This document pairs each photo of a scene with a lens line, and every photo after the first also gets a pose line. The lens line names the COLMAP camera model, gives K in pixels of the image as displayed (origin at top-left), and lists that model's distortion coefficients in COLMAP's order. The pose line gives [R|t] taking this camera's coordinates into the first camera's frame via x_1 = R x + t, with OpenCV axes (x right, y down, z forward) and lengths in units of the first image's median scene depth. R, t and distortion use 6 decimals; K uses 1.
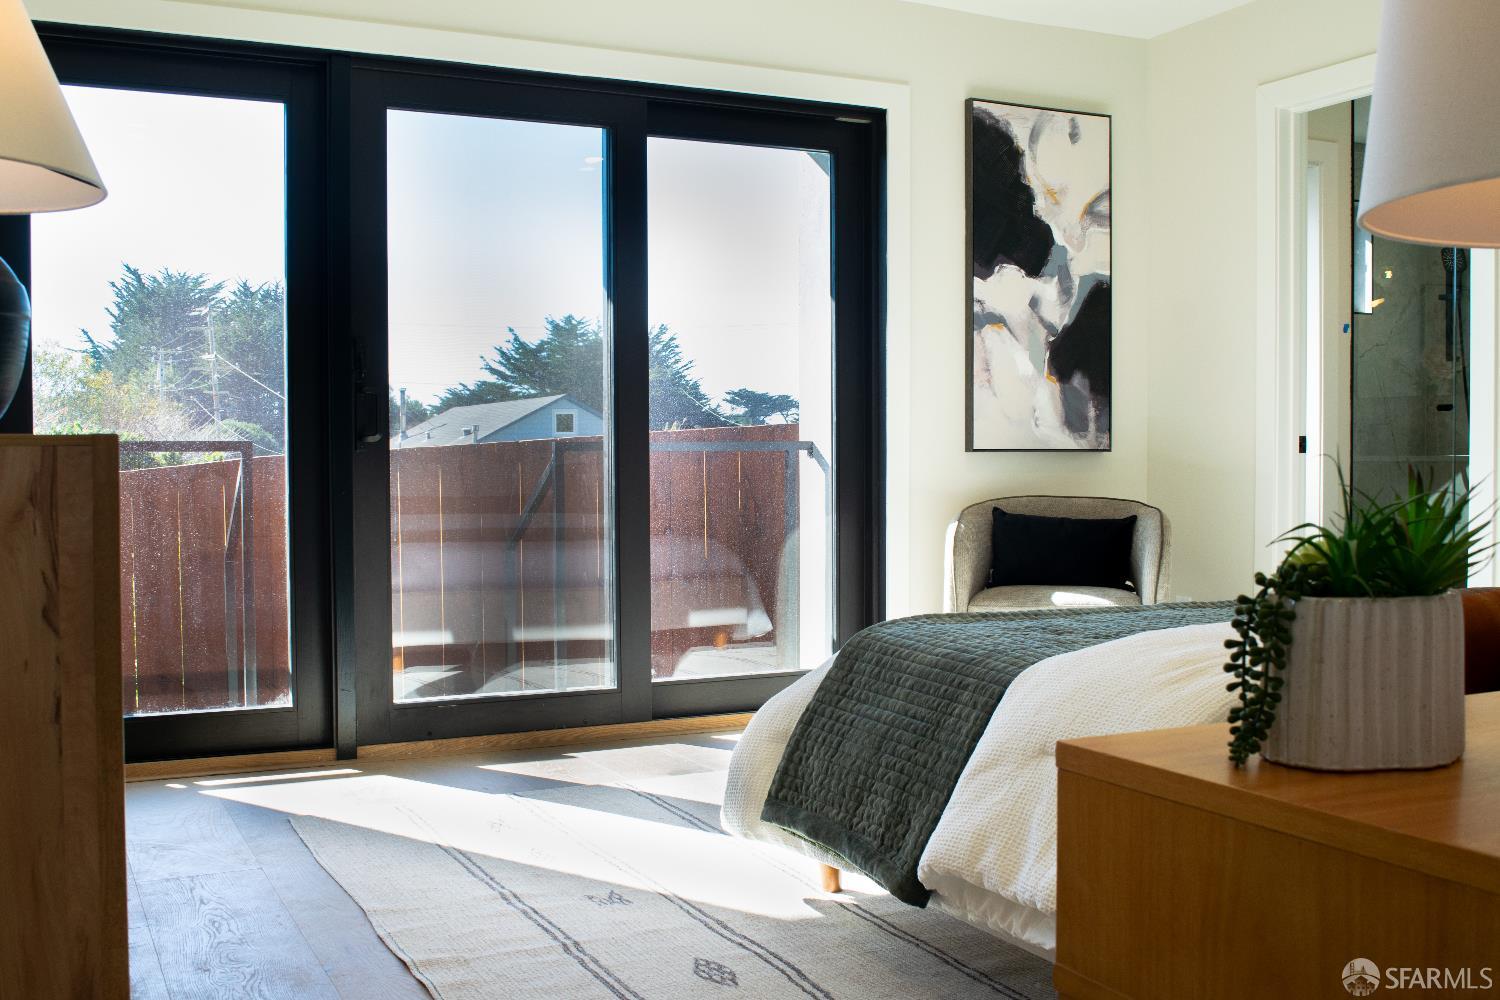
lens RADIAL K [[1591.9, 0, 744.9], [0, 1591.9, 500.4], [0, 0, 1]] dist [0.010501, 0.000000]
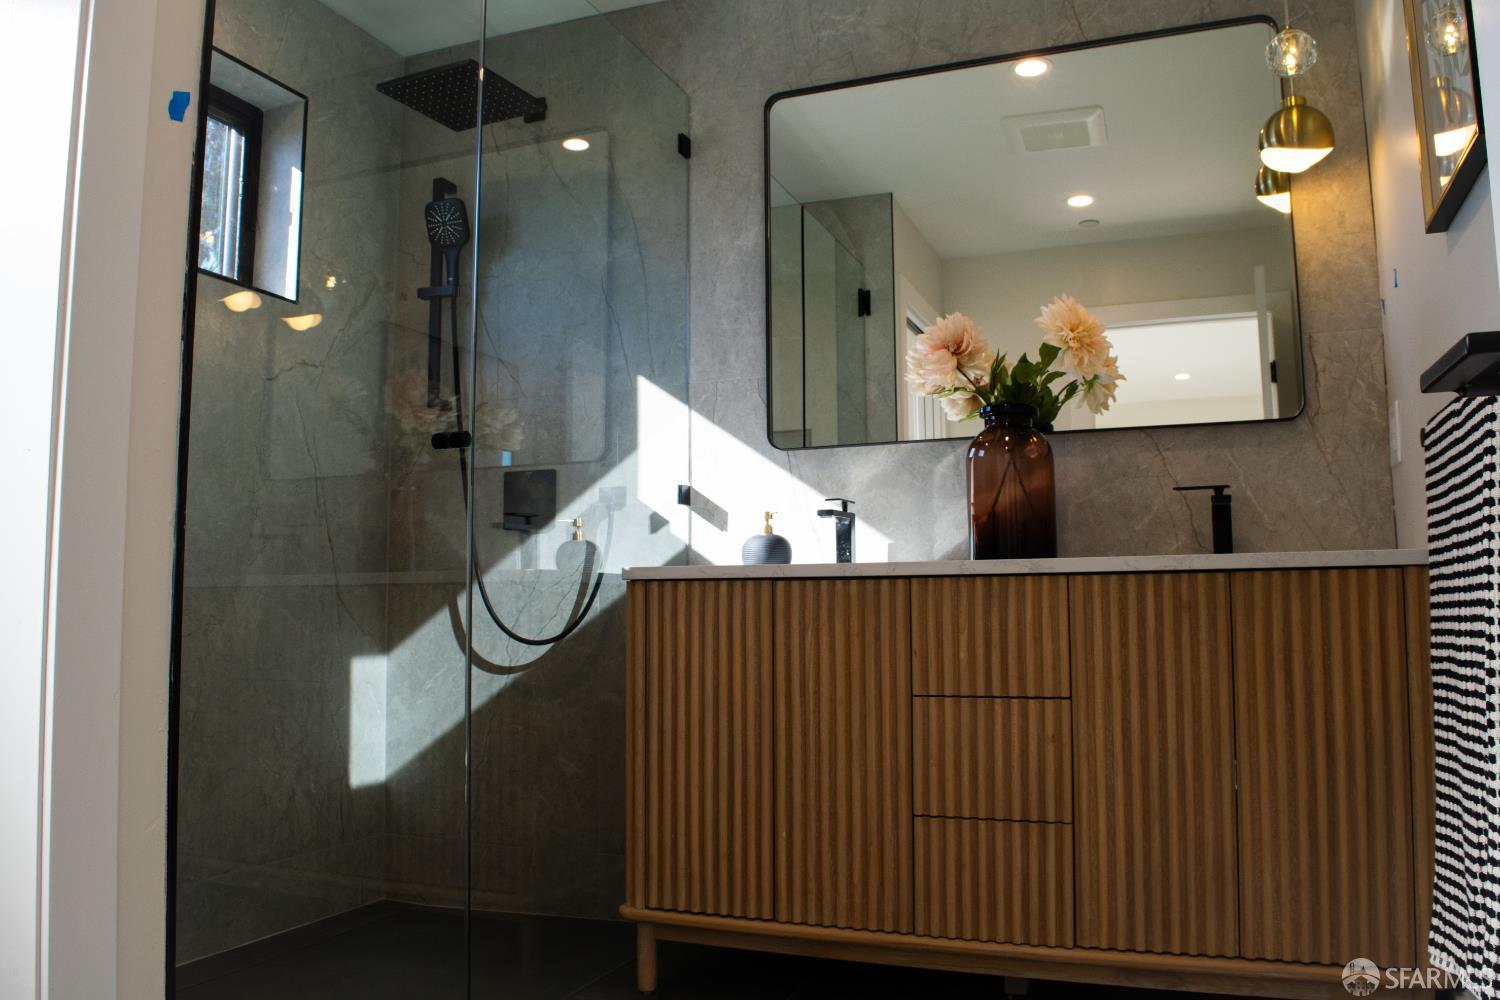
lens RADIAL K [[1127.8, 0, 749.9], [0, 1127.8, 504.0], [0, 0, 1]] dist [-0.009946, -0.004408]
pose [[0.740206, 0.067315, 0.669002, 0.258135], [0.013976, 0.993221, -0.115401, -0.006905], [-0.672235, 0.094771, 0.734247, 0.629190]]
